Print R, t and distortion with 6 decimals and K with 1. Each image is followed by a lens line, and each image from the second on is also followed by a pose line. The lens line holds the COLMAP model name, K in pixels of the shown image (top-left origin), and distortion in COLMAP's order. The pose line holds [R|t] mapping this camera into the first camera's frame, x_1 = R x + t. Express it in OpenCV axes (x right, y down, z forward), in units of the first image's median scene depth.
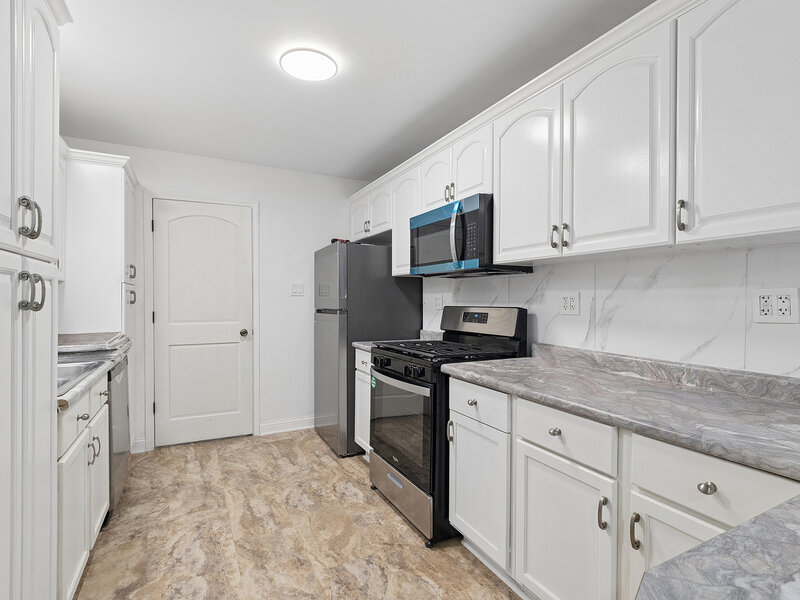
lens RADIAL K [[405.3, 0, 400.0], [0, 405.3, 300.0], [0, 0, 1]] dist [-0.005073, -0.000657]
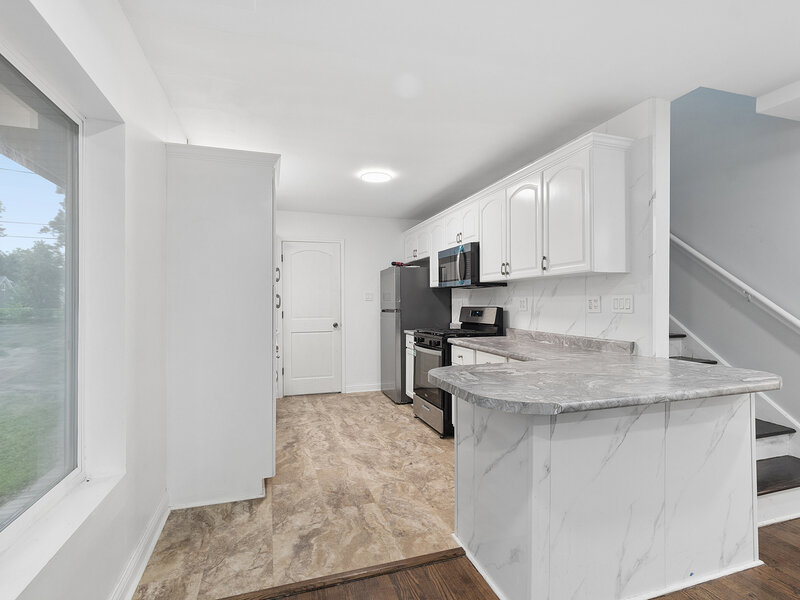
lens RADIAL K [[405.3, 0, 400.0], [0, 405.3, 300.0], [0, 0, 1]] dist [-0.005073, -0.000657]
pose [[0.986325, -0.007635, -0.164635, 0.162801], [0.006288, 0.999942, -0.008701, 0.001348], [0.164692, 0.007546, 0.986316, -0.709075]]
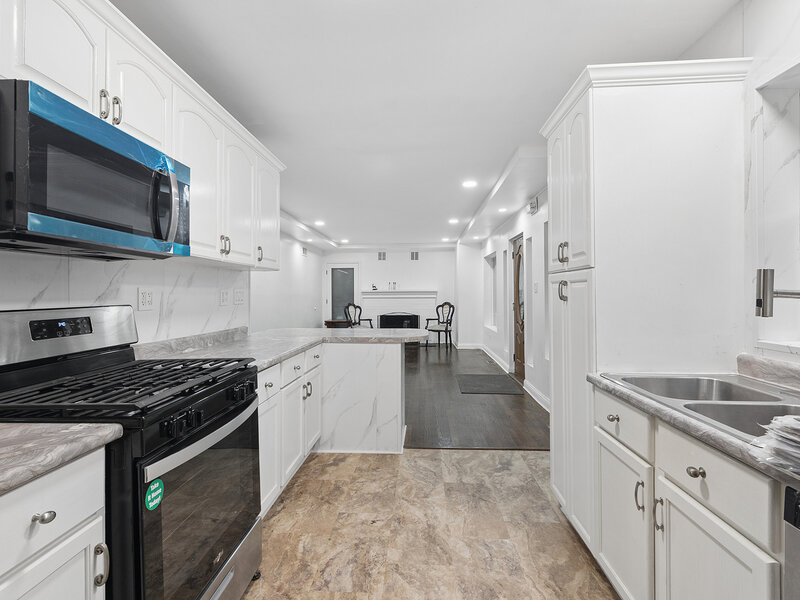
lens RADIAL K [[405.3, 0, 400.0], [0, 405.3, 300.0], [0, 0, 1]] dist [-0.005073, -0.000657]
pose [[-0.860744, -0.006744, 0.508993, -0.542188], [0.002450, 0.999846, 0.017391, -0.004031], [-0.509032, 0.016216, -0.860595, 1.350706]]
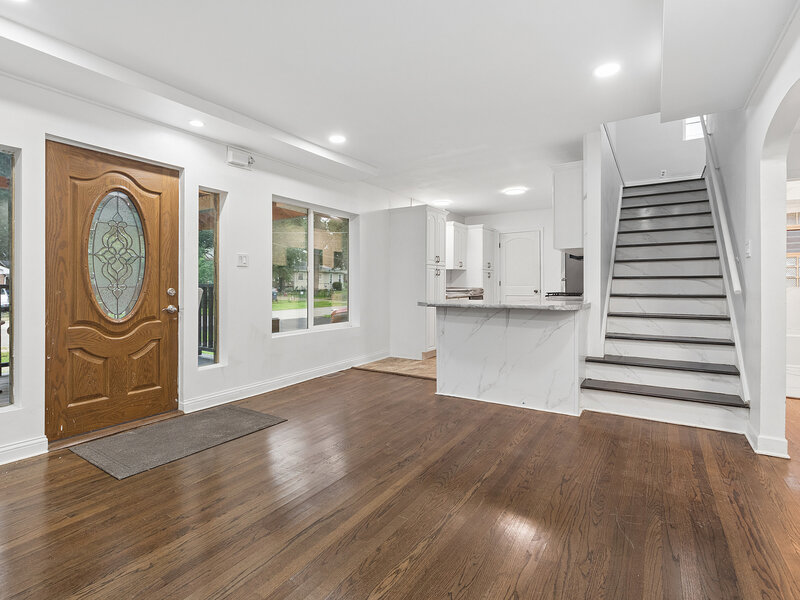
lens RADIAL K [[405.3, 0, 400.0], [0, 405.3, 300.0], [0, 0, 1]] dist [-0.005073, -0.000657]
pose [[0.498480, 0.028628, -0.866428, 1.682142], [0.004220, 0.999363, 0.035448, 0.074481], [0.866891, -0.021326, 0.498041, -1.023354]]
